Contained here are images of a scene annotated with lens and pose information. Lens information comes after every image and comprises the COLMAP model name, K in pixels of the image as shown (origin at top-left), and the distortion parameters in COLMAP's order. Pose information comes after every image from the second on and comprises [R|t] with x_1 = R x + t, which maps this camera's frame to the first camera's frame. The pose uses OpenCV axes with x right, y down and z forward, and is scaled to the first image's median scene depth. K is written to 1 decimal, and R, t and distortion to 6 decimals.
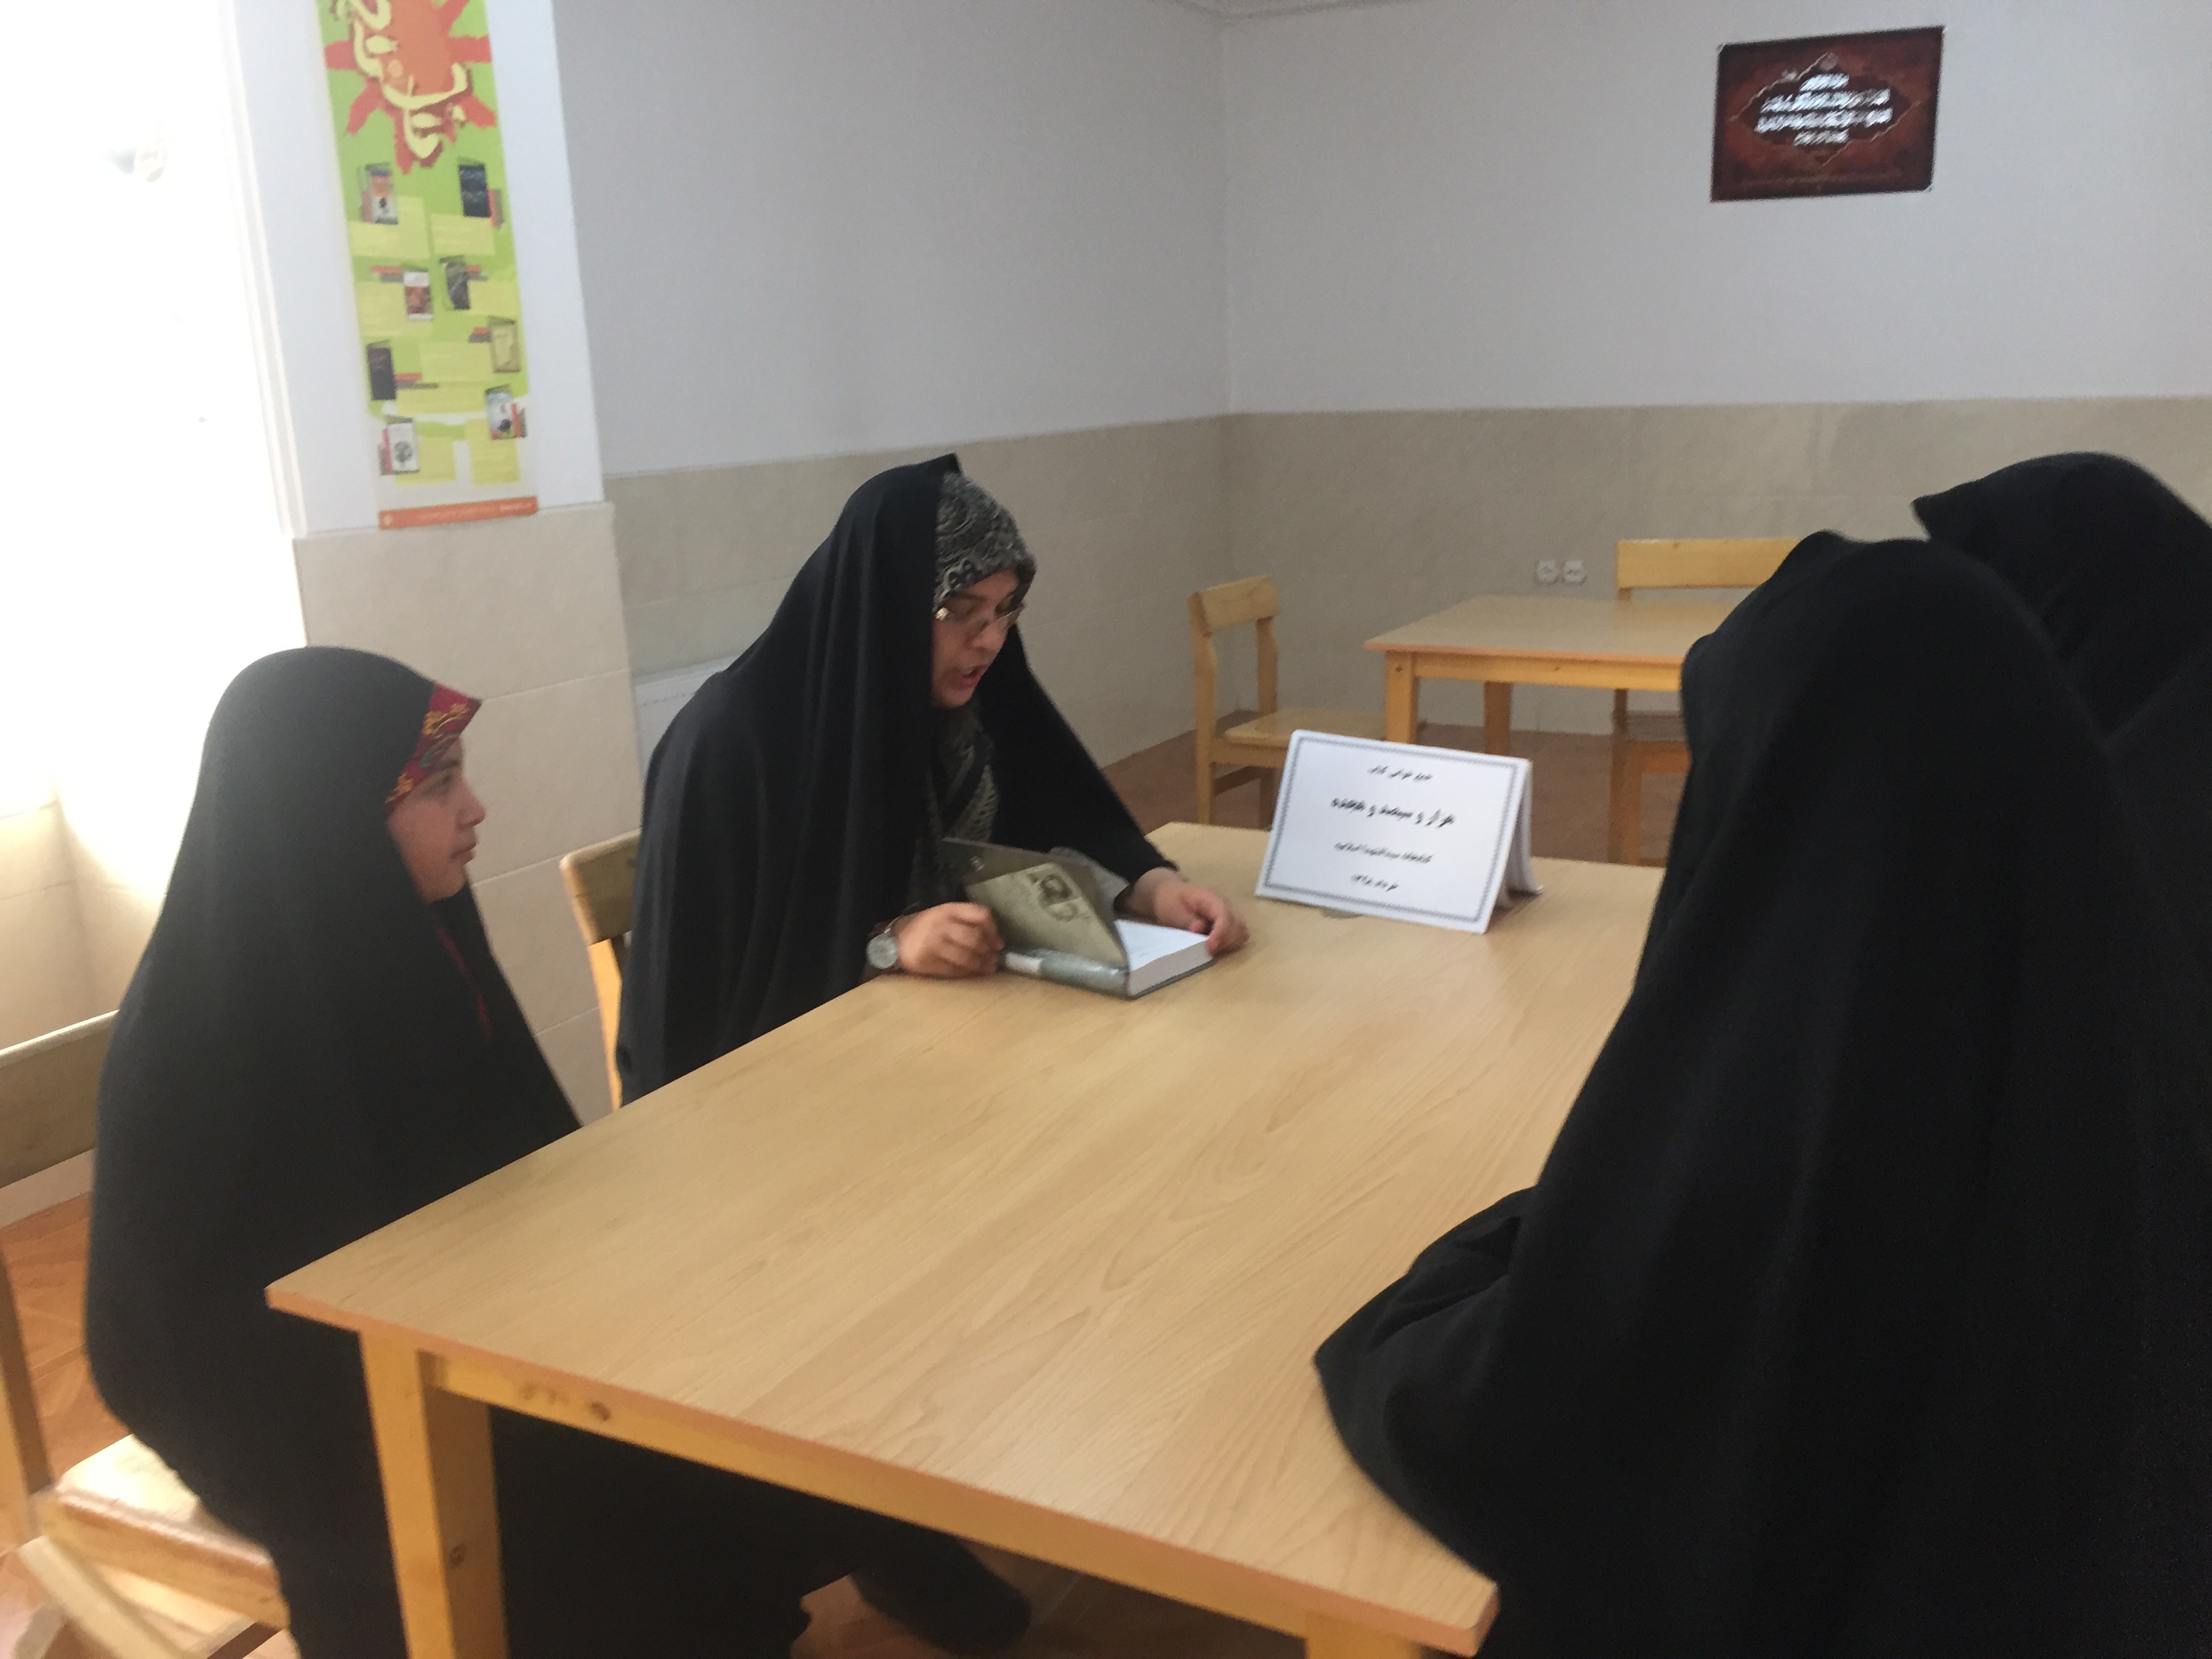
lens RADIAL K [[1898.3, 0, 1113.5], [0, 1898.3, 828.7], [0, 0, 1]] dist [0.081440, -0.133428]
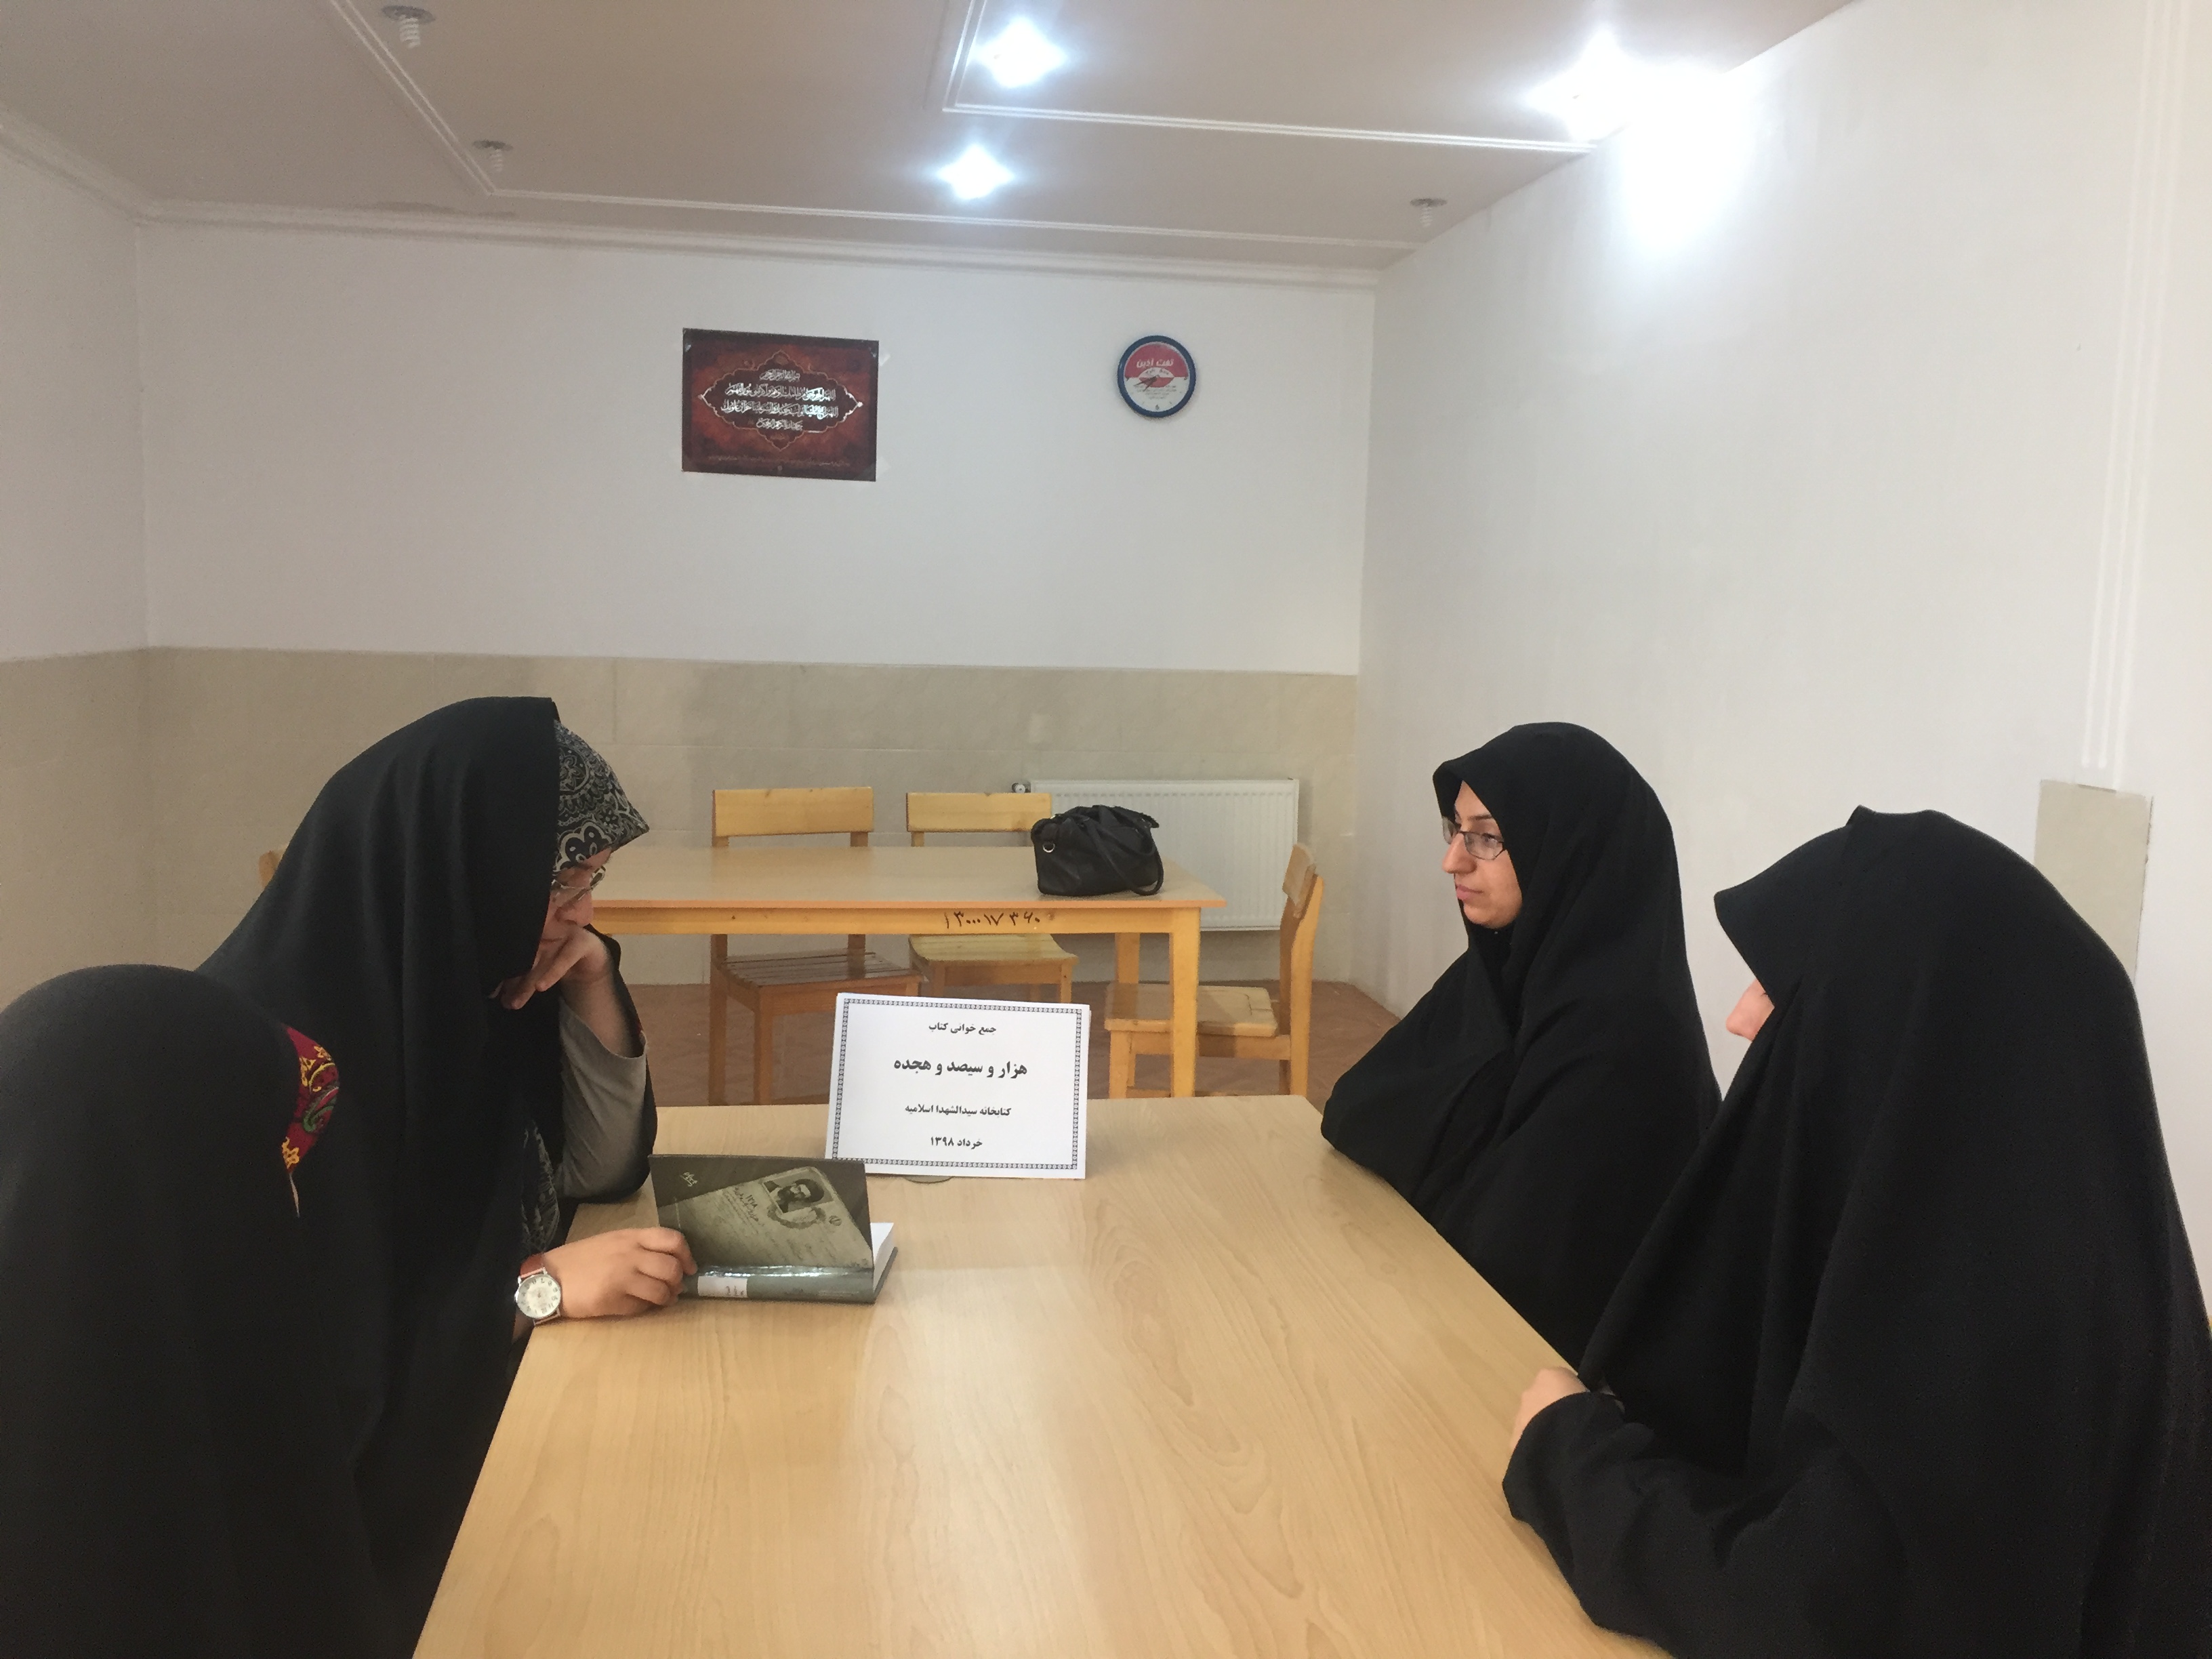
lens RADIAL K [[1898.3, 0, 1113.5], [0, 1898.3, 828.7], [0, 0, 1]] dist [0.081440, -0.133428]
pose [[0.789498, -0.021772, 0.613367, -0.379430], [0.098793, 0.990847, -0.091991, -0.032154], [-0.605750, 0.133223, 0.784423, 0.157823]]
